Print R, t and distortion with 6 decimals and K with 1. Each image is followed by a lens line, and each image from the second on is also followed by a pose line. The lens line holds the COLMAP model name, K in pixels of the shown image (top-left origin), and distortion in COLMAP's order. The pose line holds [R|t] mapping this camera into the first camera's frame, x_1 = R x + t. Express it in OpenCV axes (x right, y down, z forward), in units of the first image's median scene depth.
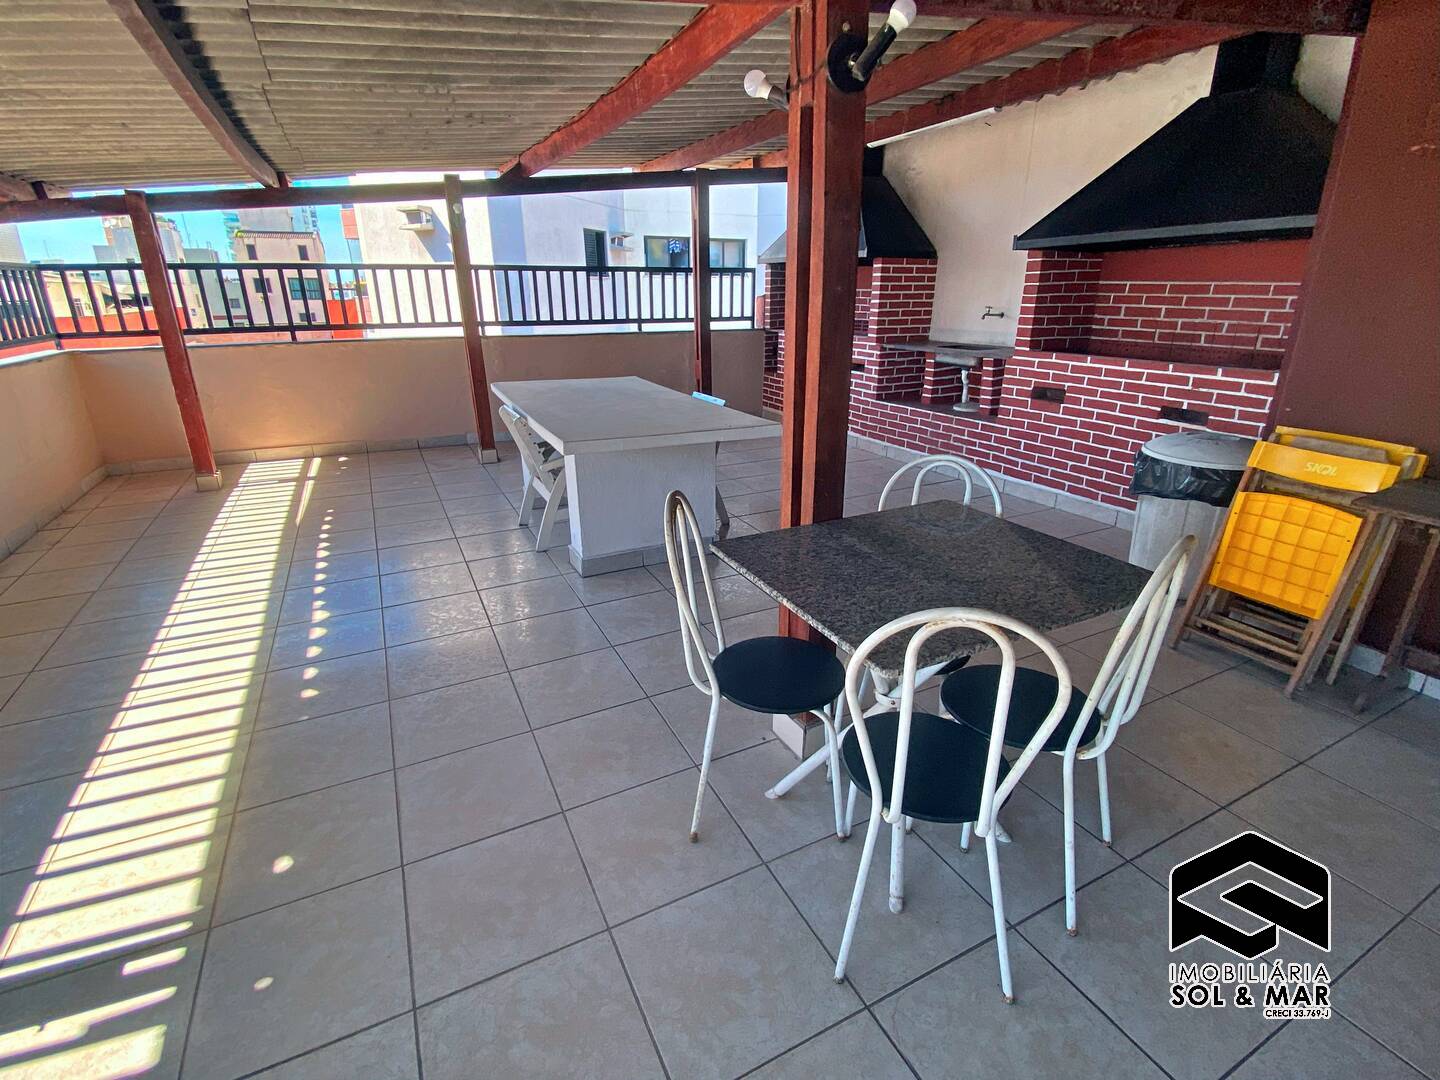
lens RADIAL K [[700.0, 0, 741.9], [0, 700.0, 543.2], [0, 0, 1]] dist [-0.003395, -0.001852]
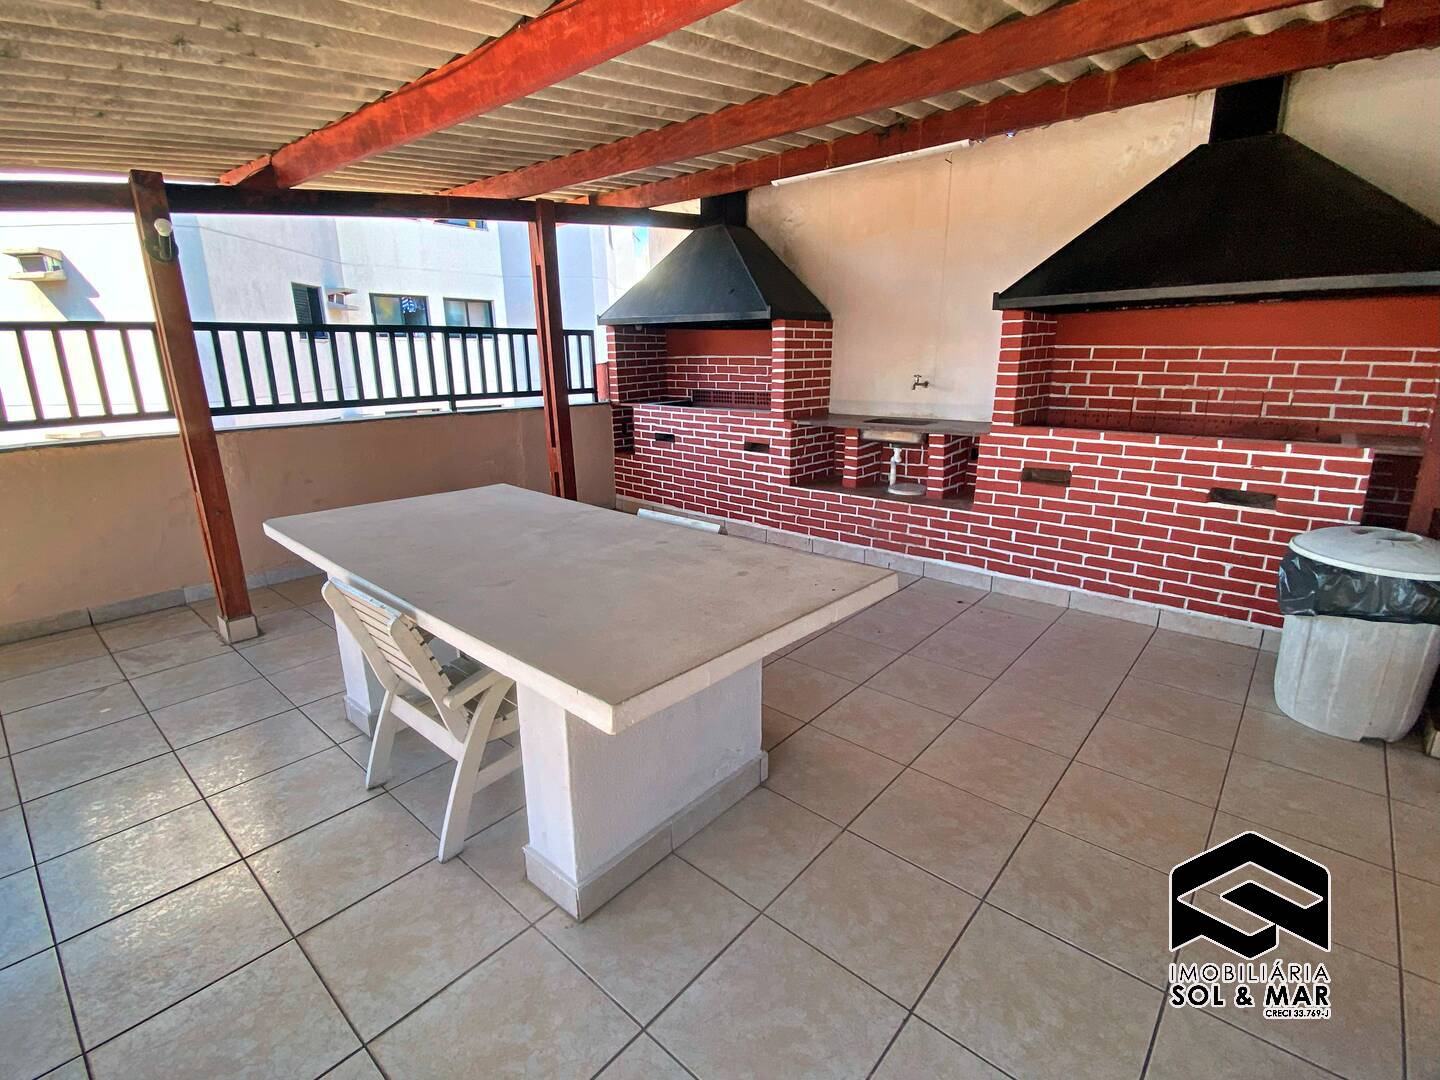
lens RADIAL K [[674.1, 0, 729.2], [0, 674.1, 541.8], [0, 0, 1]] dist [0.042393, -0.032389]
pose [[0.933115, -0.099100, 0.345652, -0.181346], [0.125041, 0.990707, -0.053517, -0.116823], [-0.337136, 0.093158, 0.936836, 0.307813]]
